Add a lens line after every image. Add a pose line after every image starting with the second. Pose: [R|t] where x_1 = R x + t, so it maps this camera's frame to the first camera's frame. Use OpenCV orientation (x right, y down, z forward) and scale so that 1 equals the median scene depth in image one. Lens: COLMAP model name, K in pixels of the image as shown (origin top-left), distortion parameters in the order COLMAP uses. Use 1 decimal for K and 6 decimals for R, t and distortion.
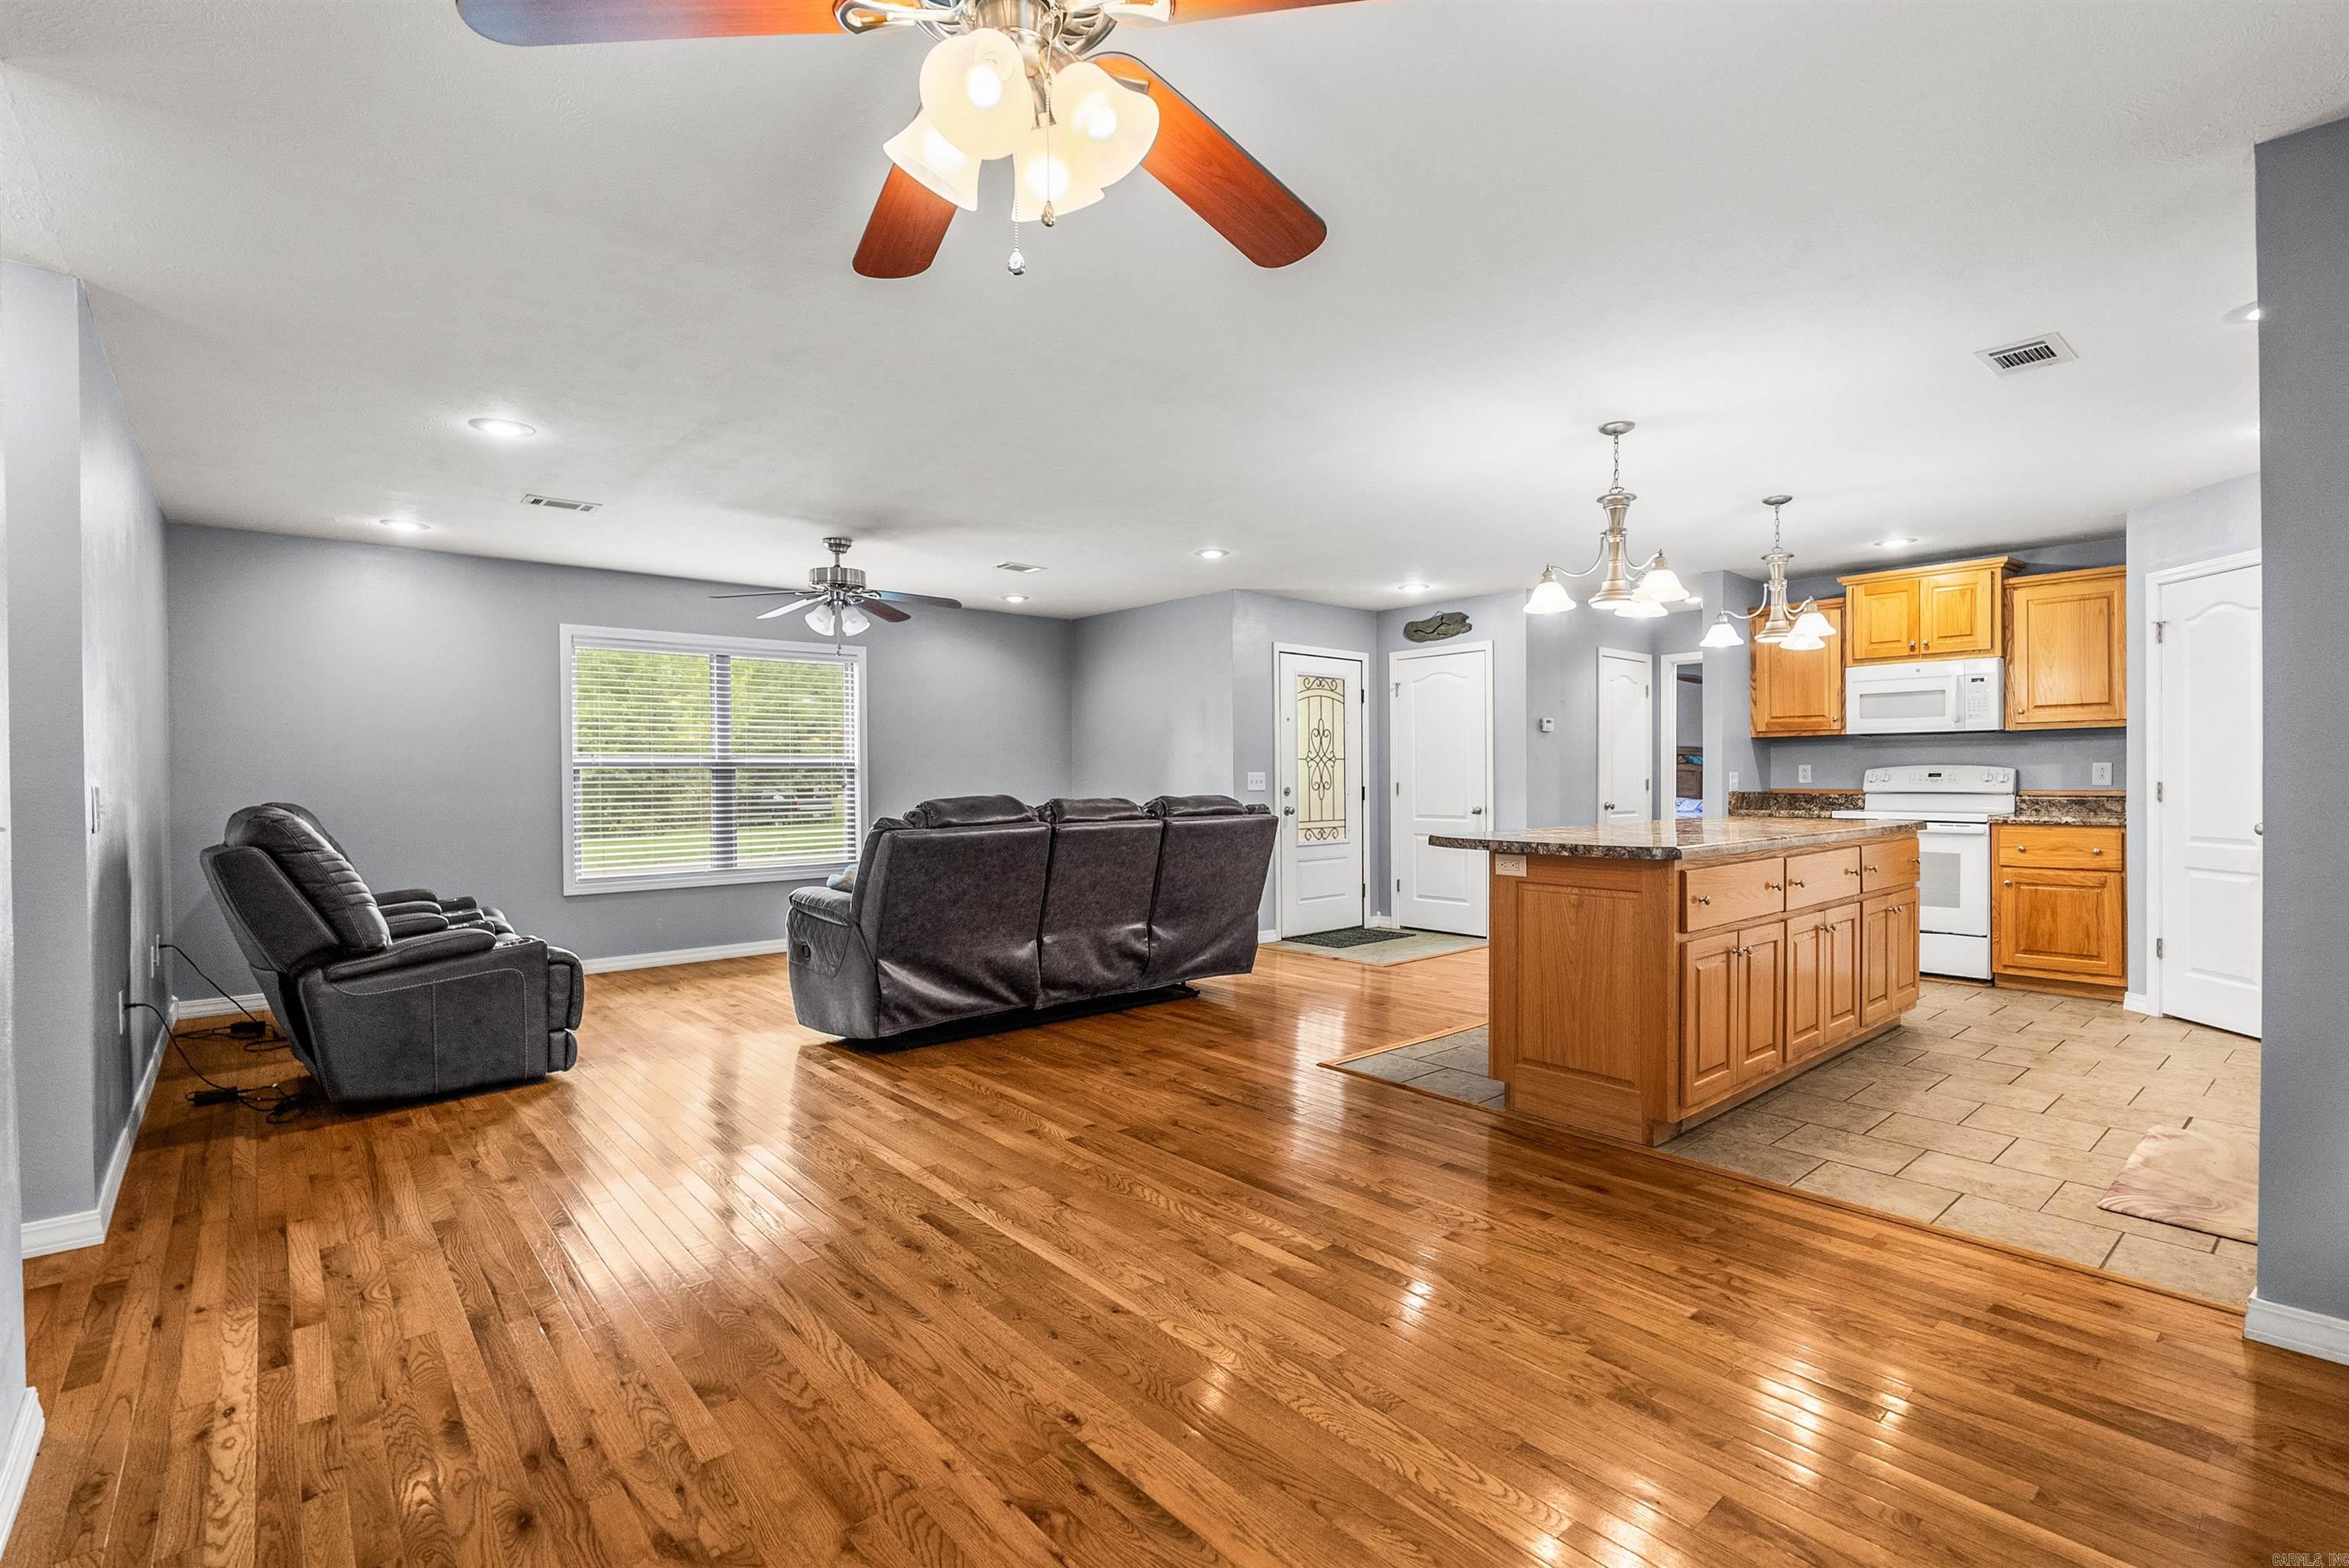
lens RADIAL K [[1069.8, 0, 1183.1], [0, 1069.8, 771.3], [0, 0, 1]] dist [-0.004289, -0.000240]
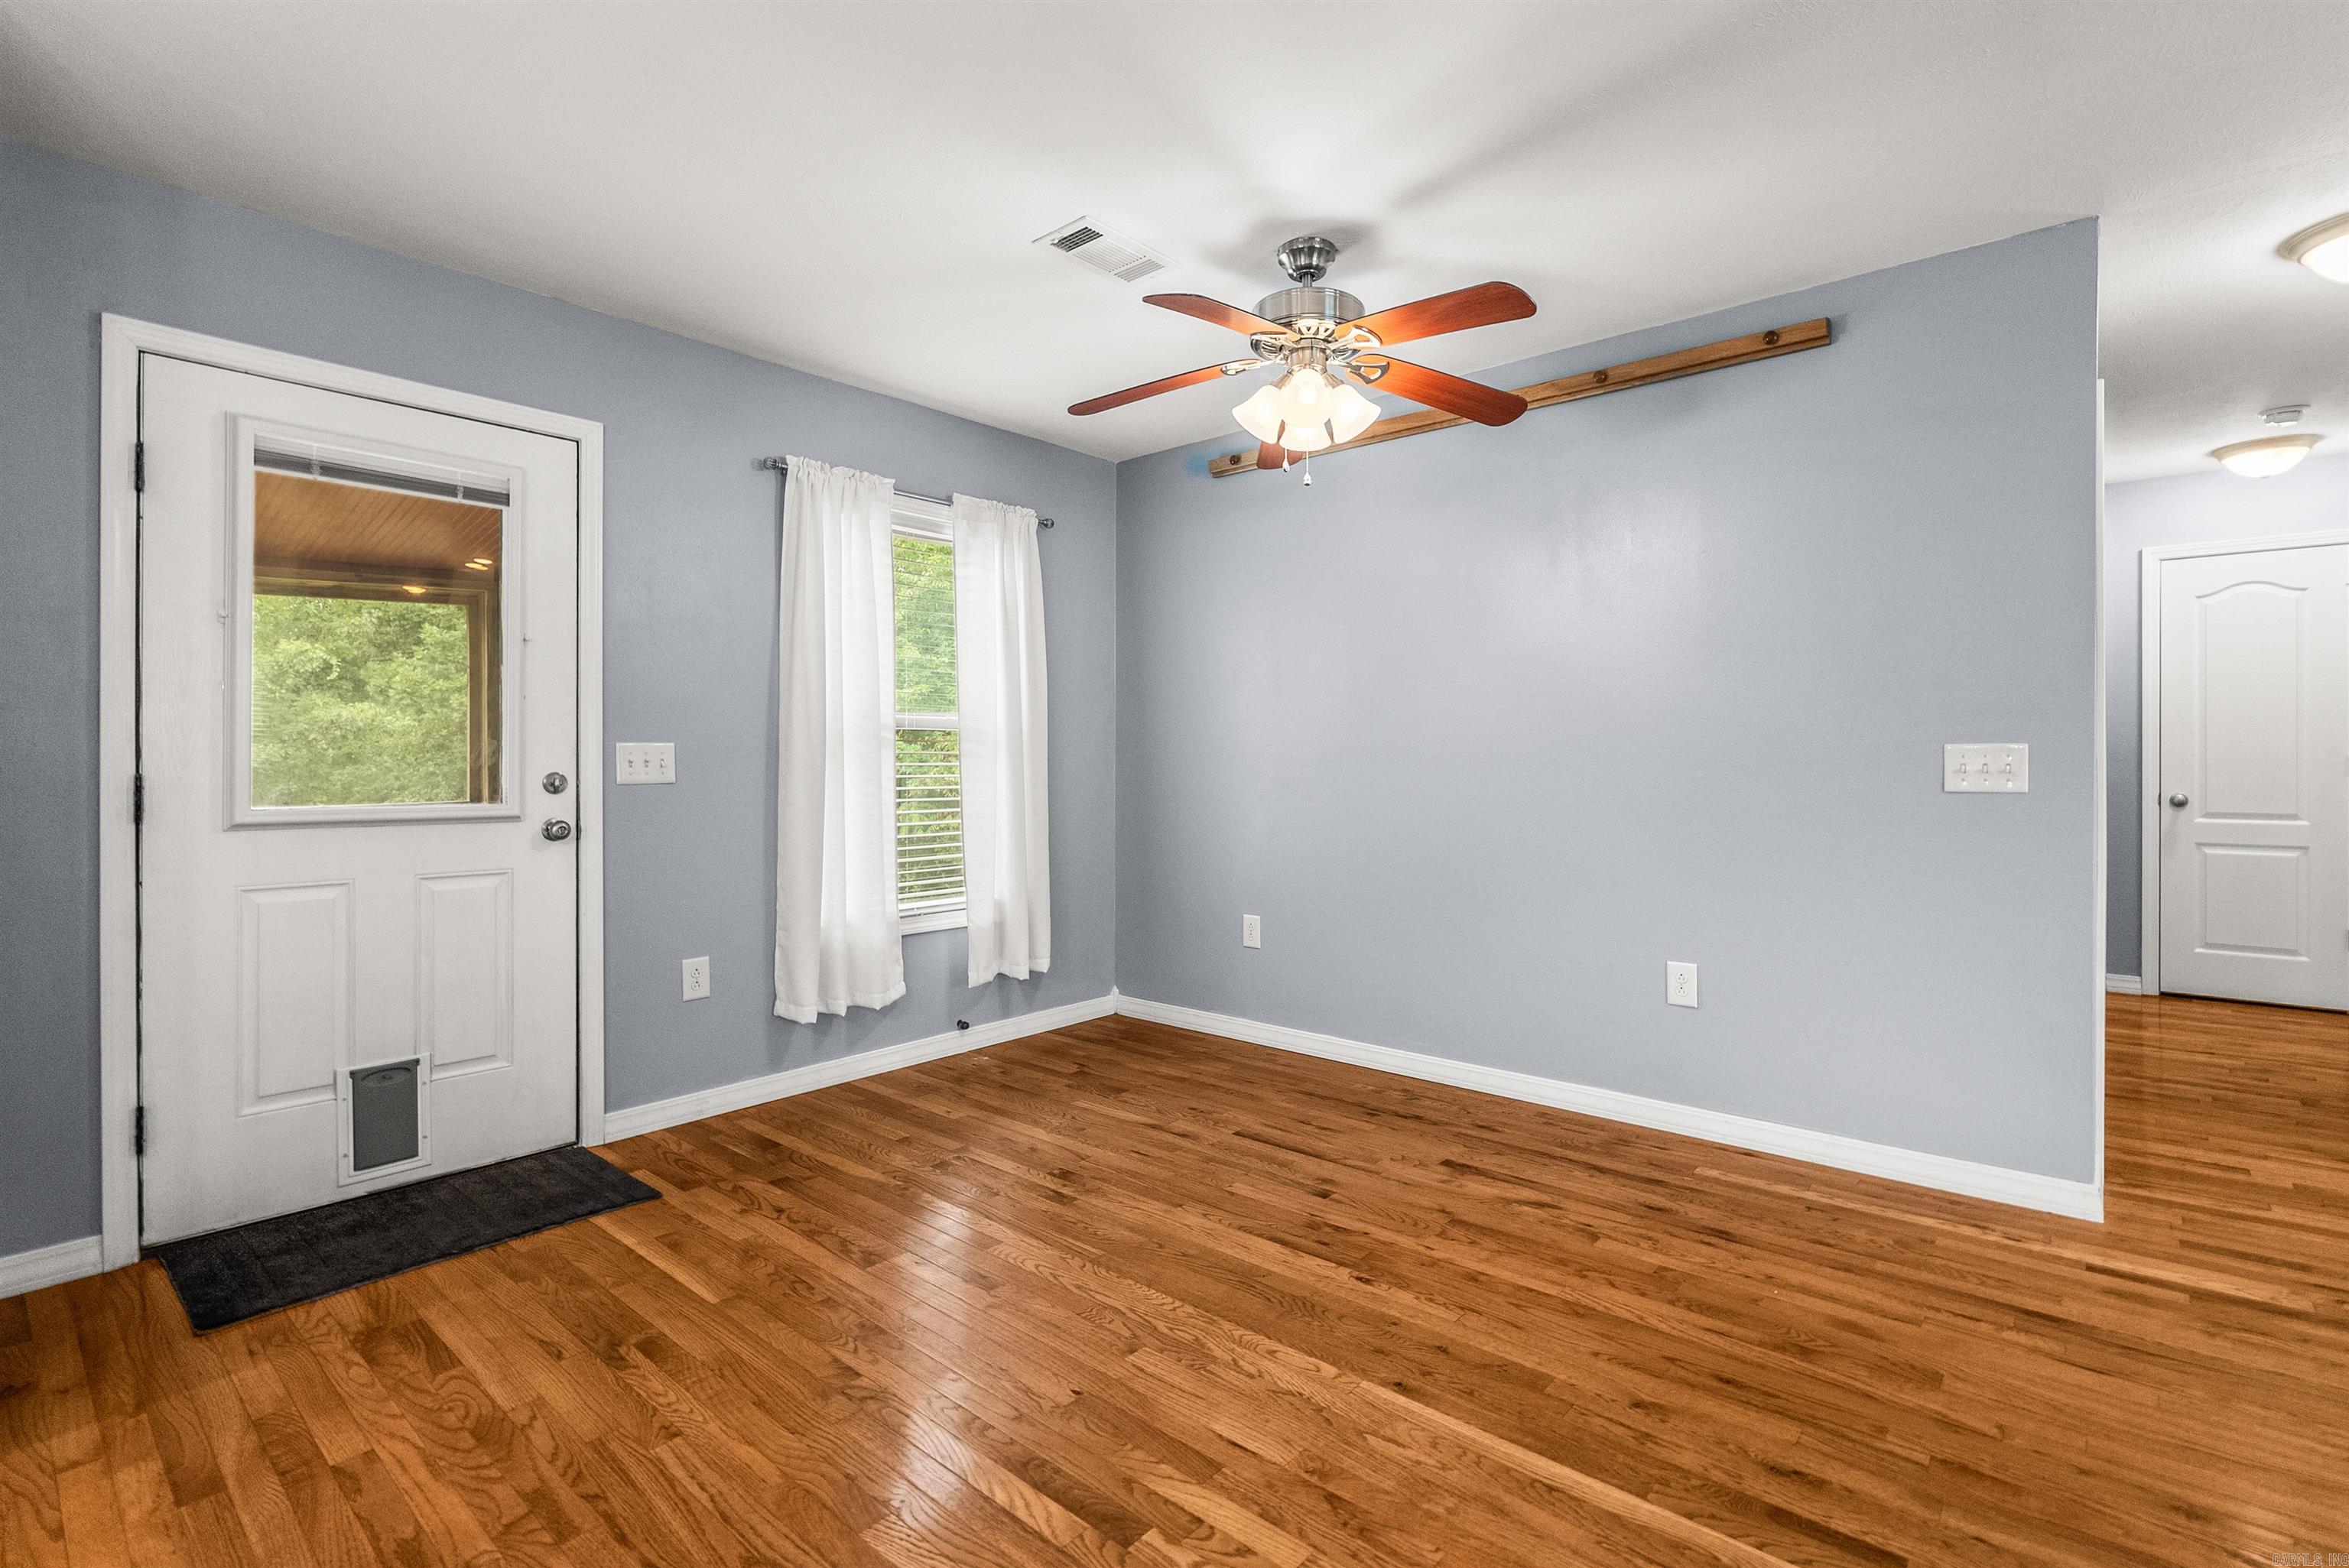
lens RADIAL K [[1064.1, 0, 1186.5], [0, 1064.1, 762.8], [0, 0, 1]] dist [-0.008072, -0.000366]
pose [[-0.989733, 0.008185, -0.142695, 0.189840], [0.008741, 0.999956, -0.003270, 0.024323], [0.142662, -0.004483, -0.989761, 1.604353]]
